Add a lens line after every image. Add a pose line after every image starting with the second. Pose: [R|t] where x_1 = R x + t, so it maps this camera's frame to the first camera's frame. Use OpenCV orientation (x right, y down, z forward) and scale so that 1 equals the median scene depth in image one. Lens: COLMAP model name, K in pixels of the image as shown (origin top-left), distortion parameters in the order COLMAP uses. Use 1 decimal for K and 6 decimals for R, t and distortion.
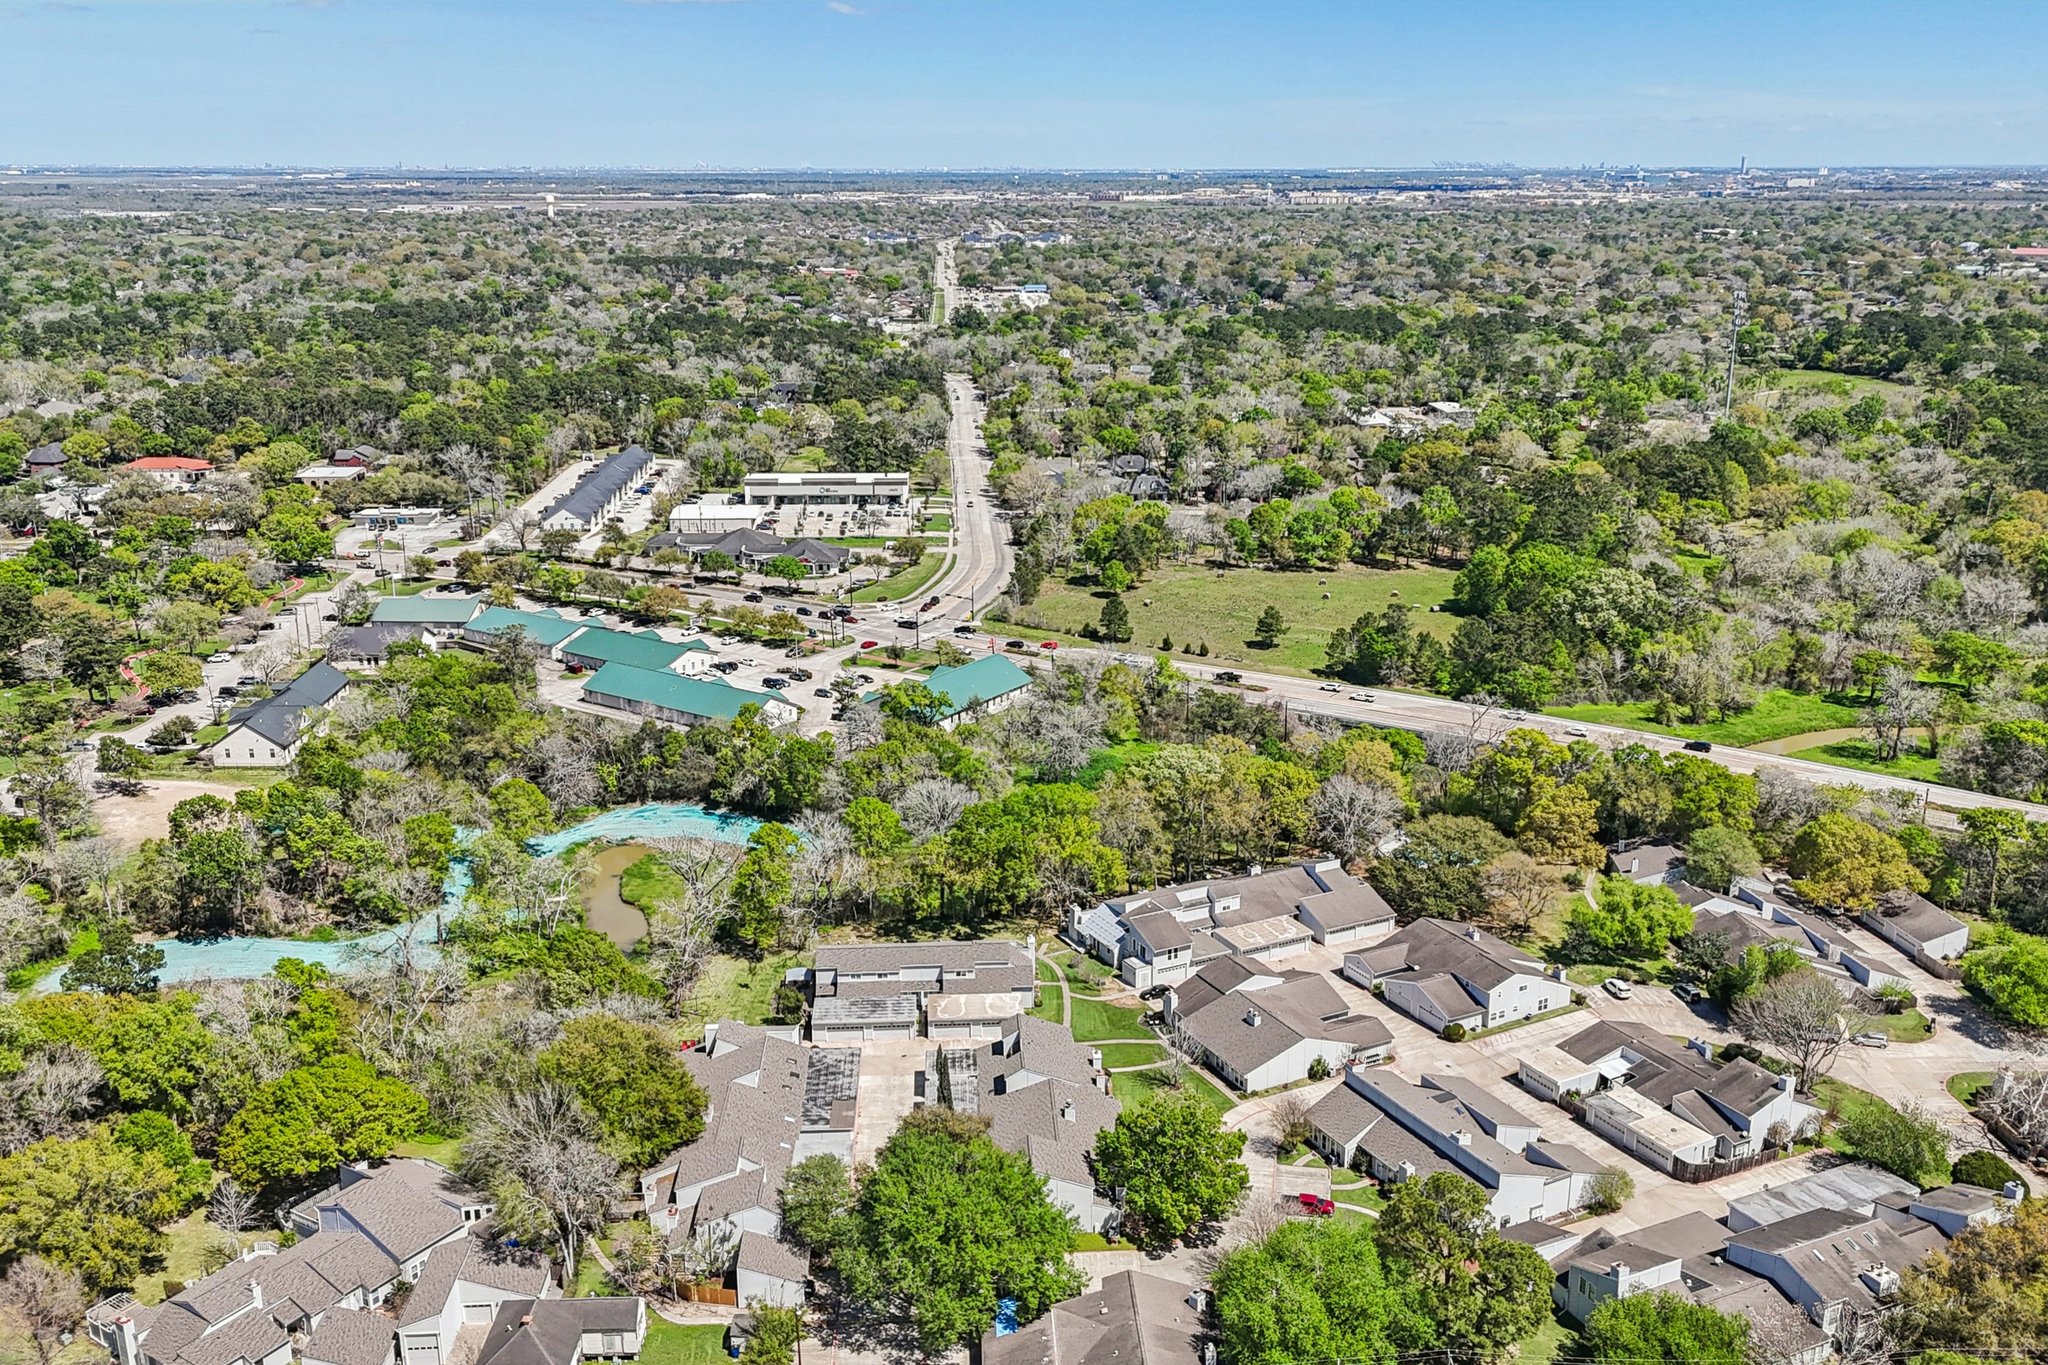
lens RADIAL K [[1803.7, 0, 1024.0], [0, 1803.7, 682.5], [0, 0, 1]] dist [0.047792, -0.017987]
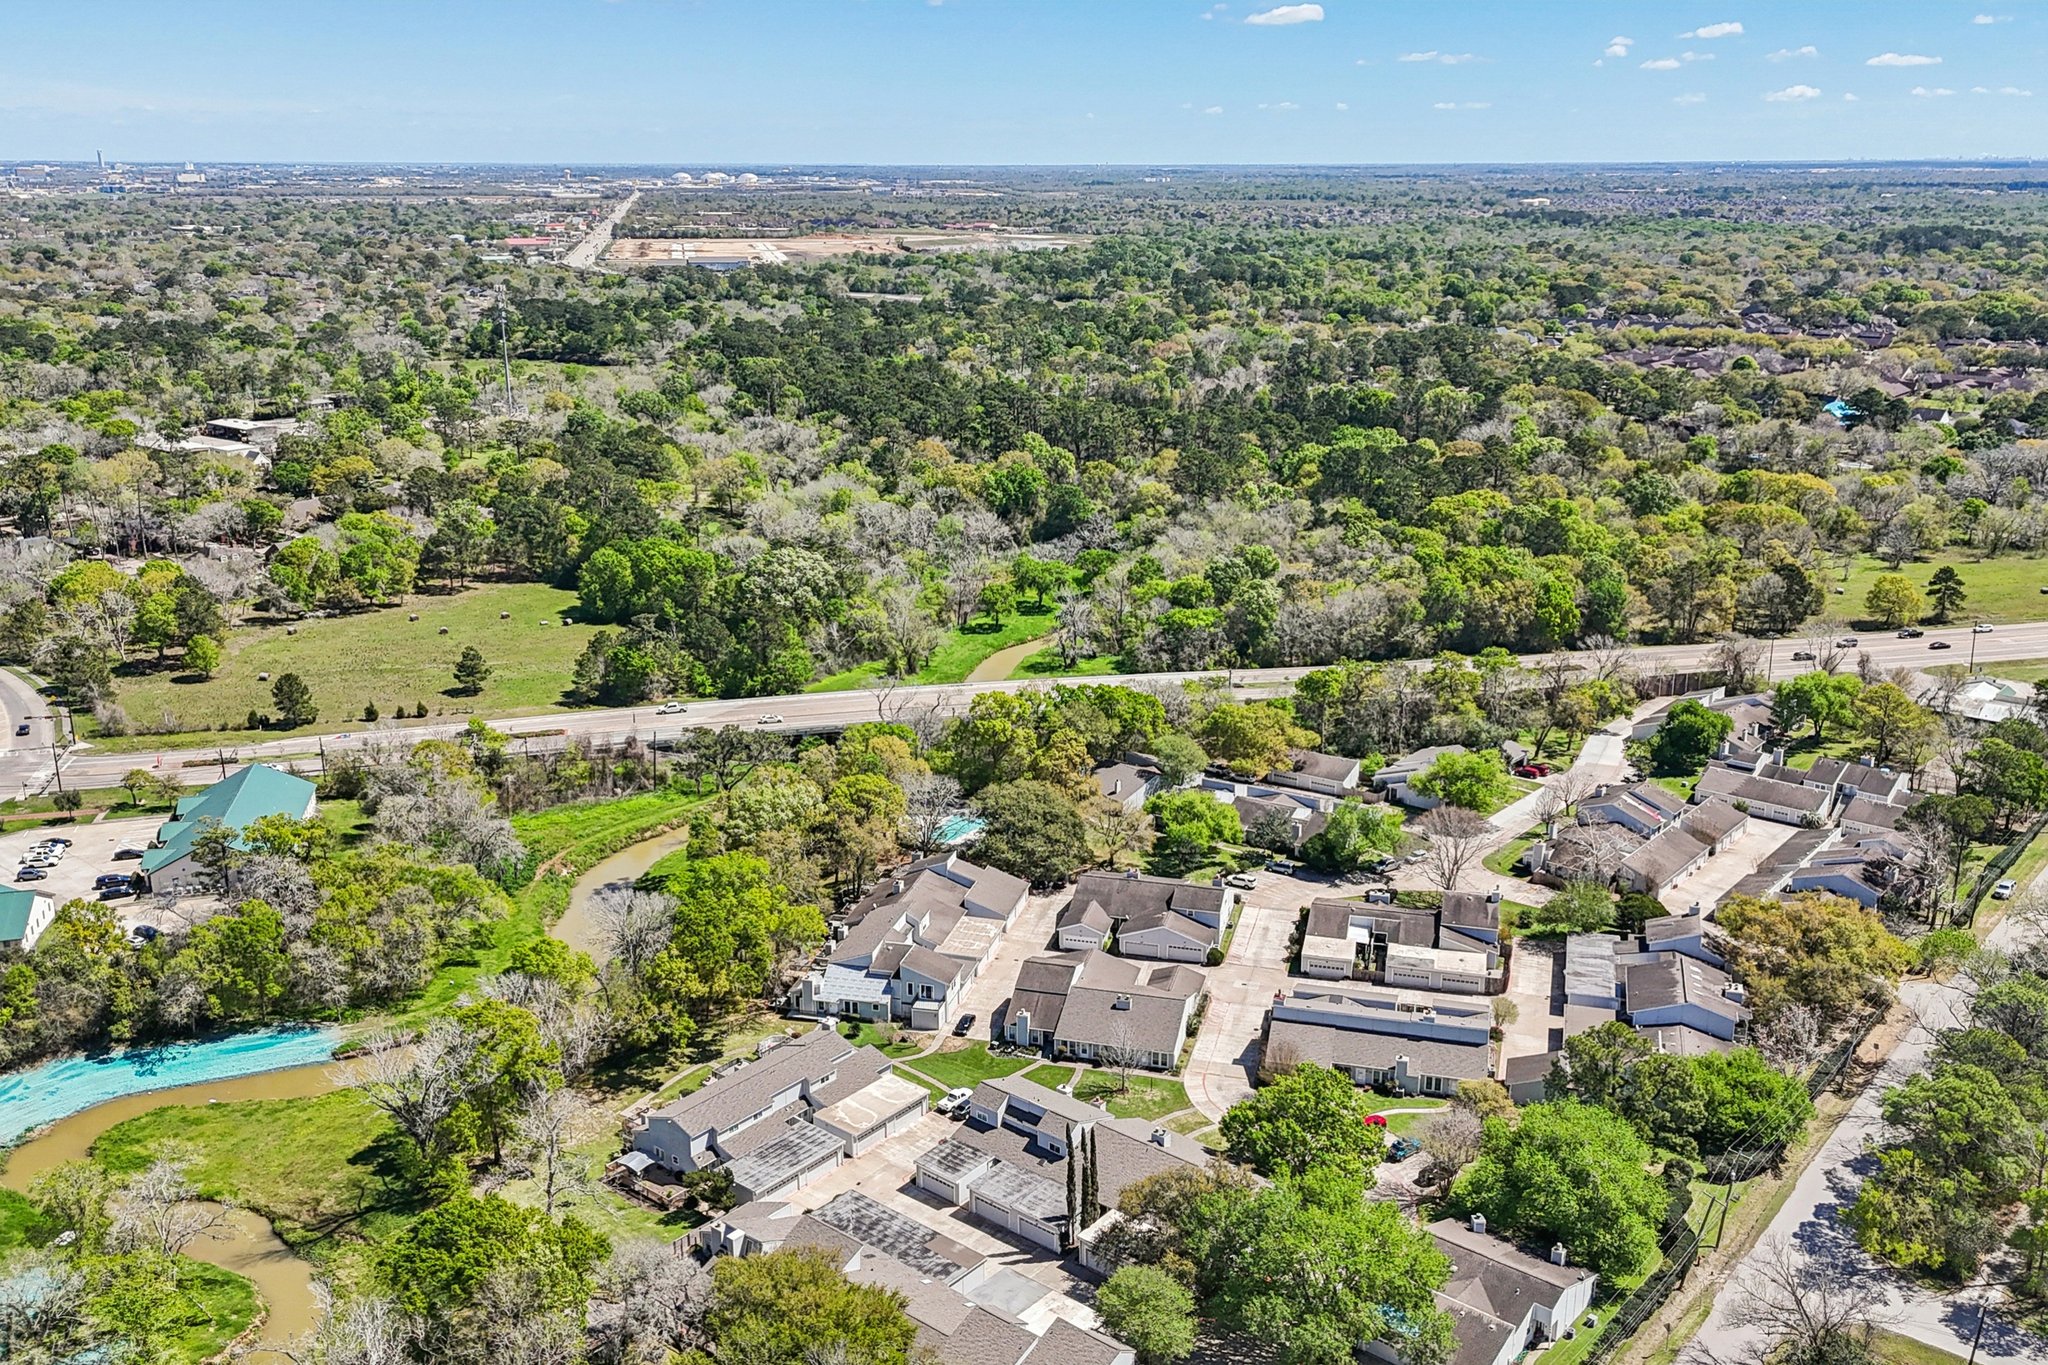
lens RADIAL K [[1803.7, 0, 1024.0], [0, 1803.7, 682.5], [0, 0, 1]] dist [0.047792, -0.017987]
pose [[0.684526, -0.207905, 0.698713, -0.312586], [0.206499, 0.974512, 0.087664, -0.047666], [-0.699130, 0.084275, 0.710011, 0.164990]]
